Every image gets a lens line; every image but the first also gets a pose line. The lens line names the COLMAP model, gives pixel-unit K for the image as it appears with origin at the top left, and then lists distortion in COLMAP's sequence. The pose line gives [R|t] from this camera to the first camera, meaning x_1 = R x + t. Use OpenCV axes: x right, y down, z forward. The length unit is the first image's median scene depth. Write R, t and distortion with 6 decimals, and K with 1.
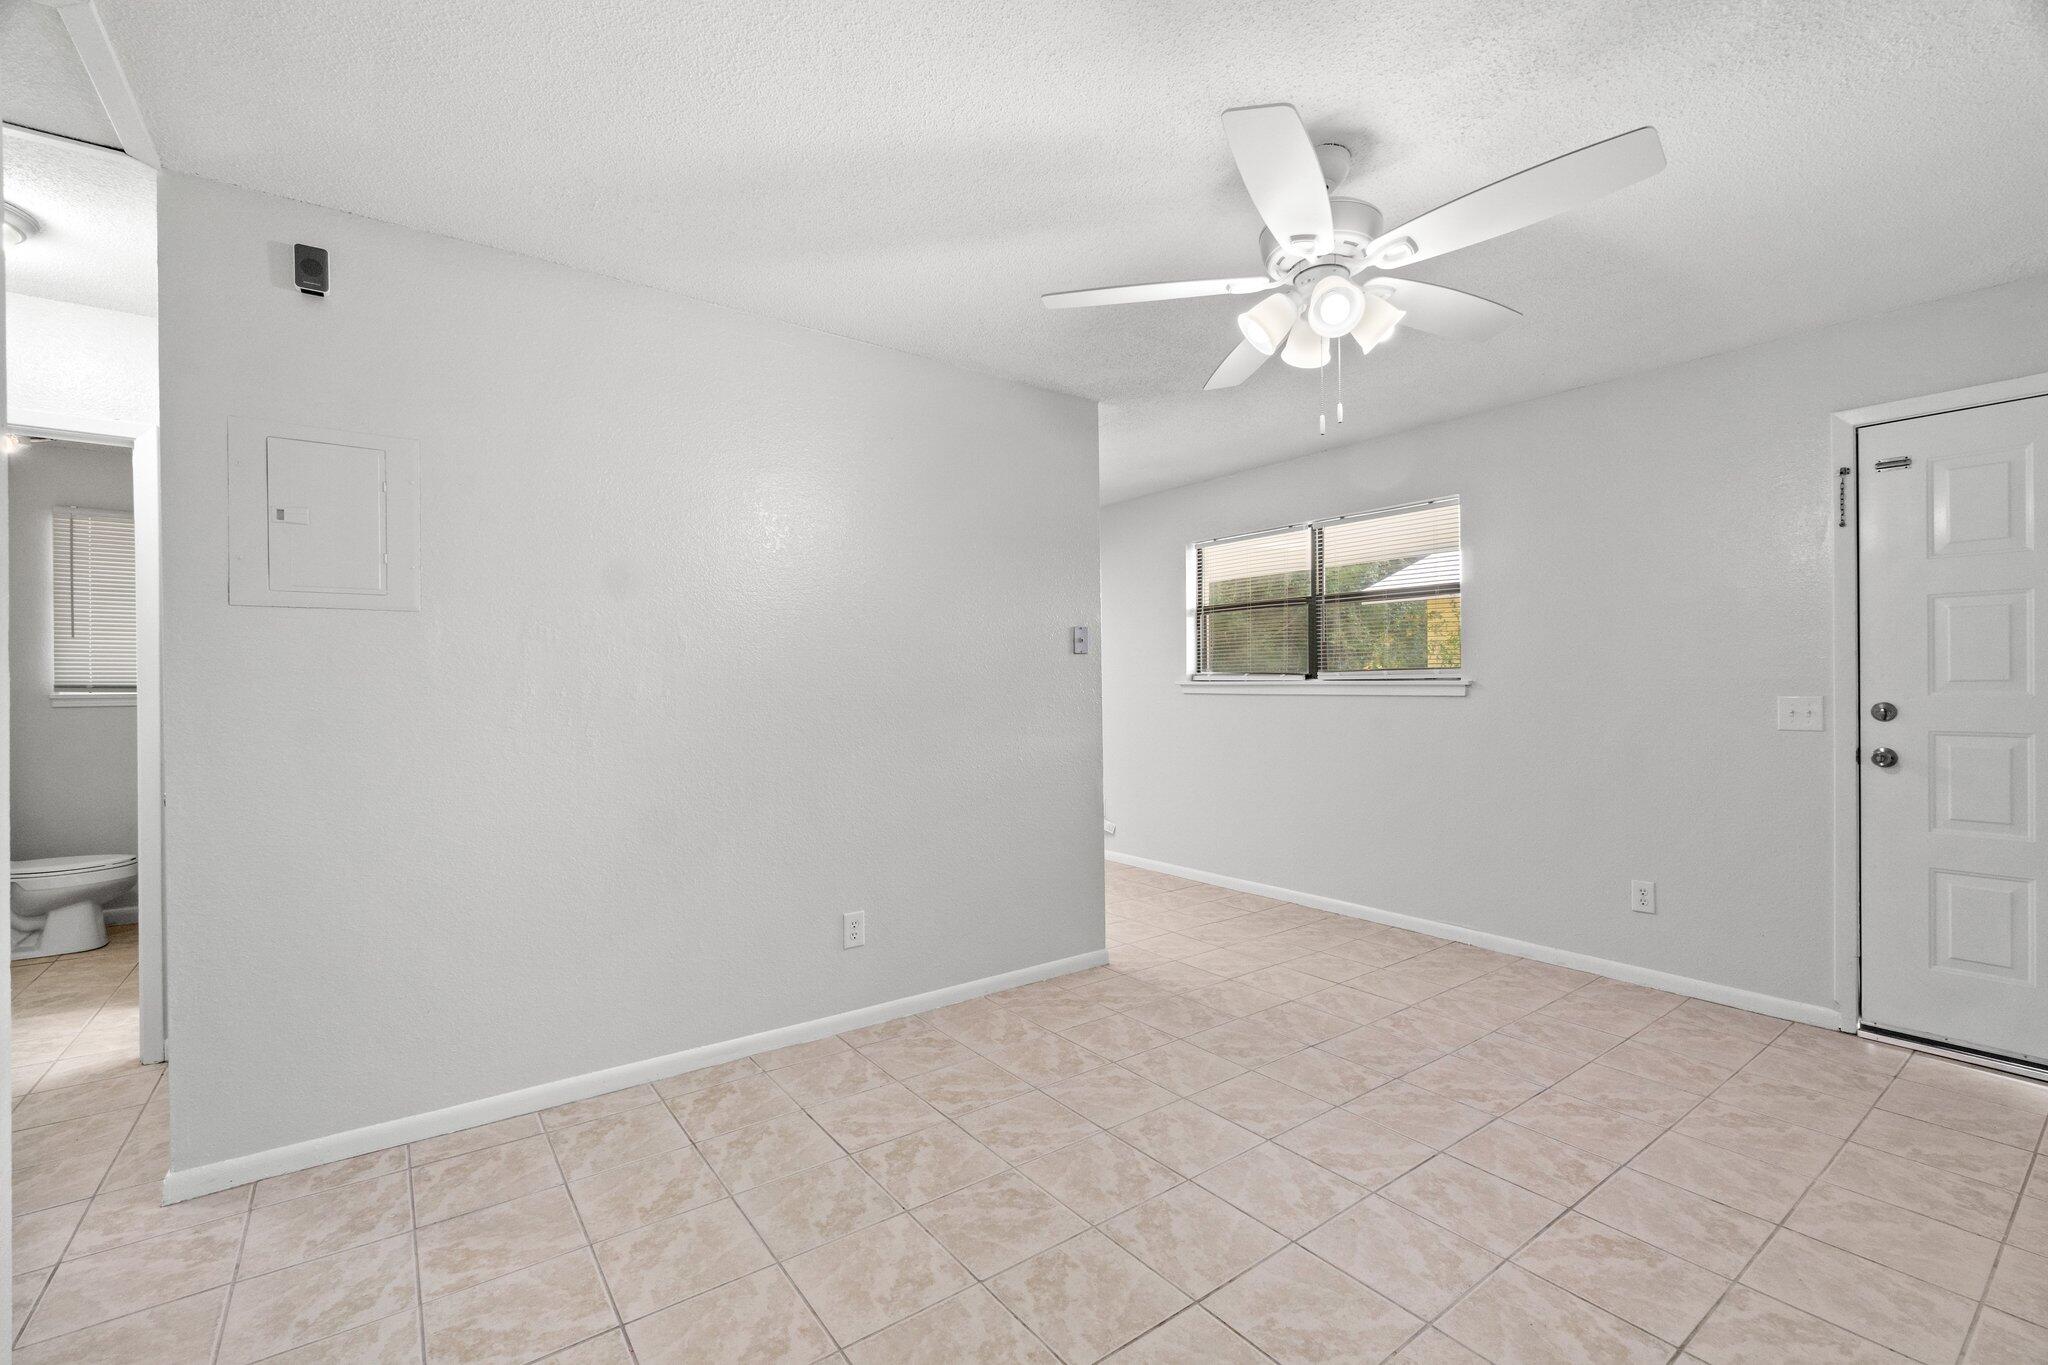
lens RADIAL K [[887.6, 0, 1016.5], [0, 887.6, 681.6], [0, 0, 1]] dist [-0.006552, 0.003625]
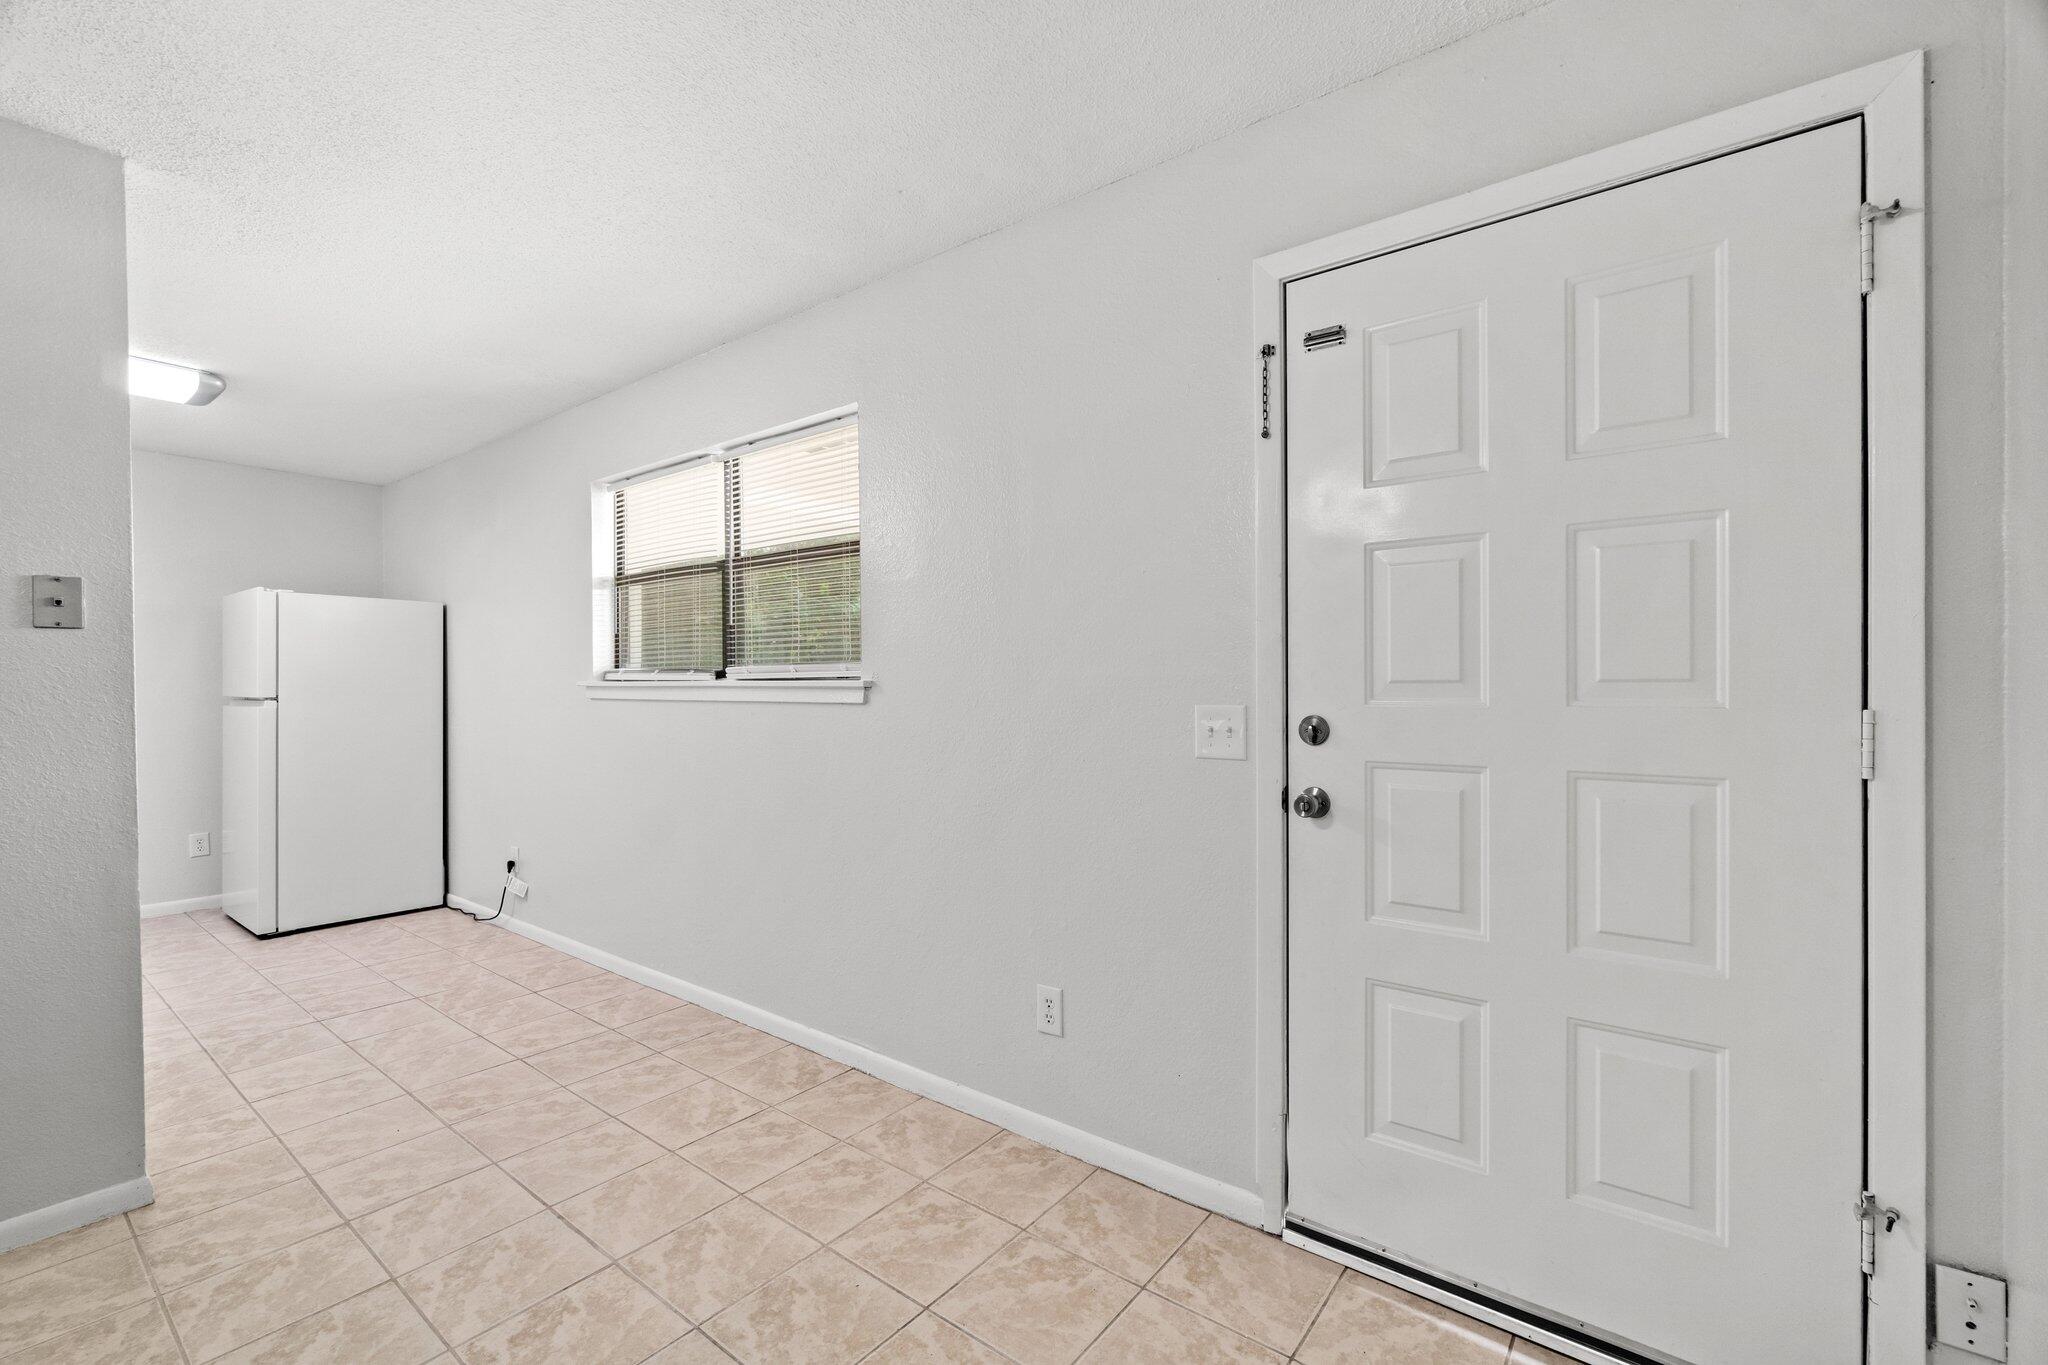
lens RADIAL K [[887.6, 0, 1007.4], [0, 887.6, 684.4], [0, 0, 1]] dist [-0.006552, 0.003625]
pose [[0.965282, -0.000207, 0.261209, 0.514840], [-0.001051, 0.999989, 0.004679, -0.001503], [-0.261206, -0.004791, 0.965271, 0.380445]]
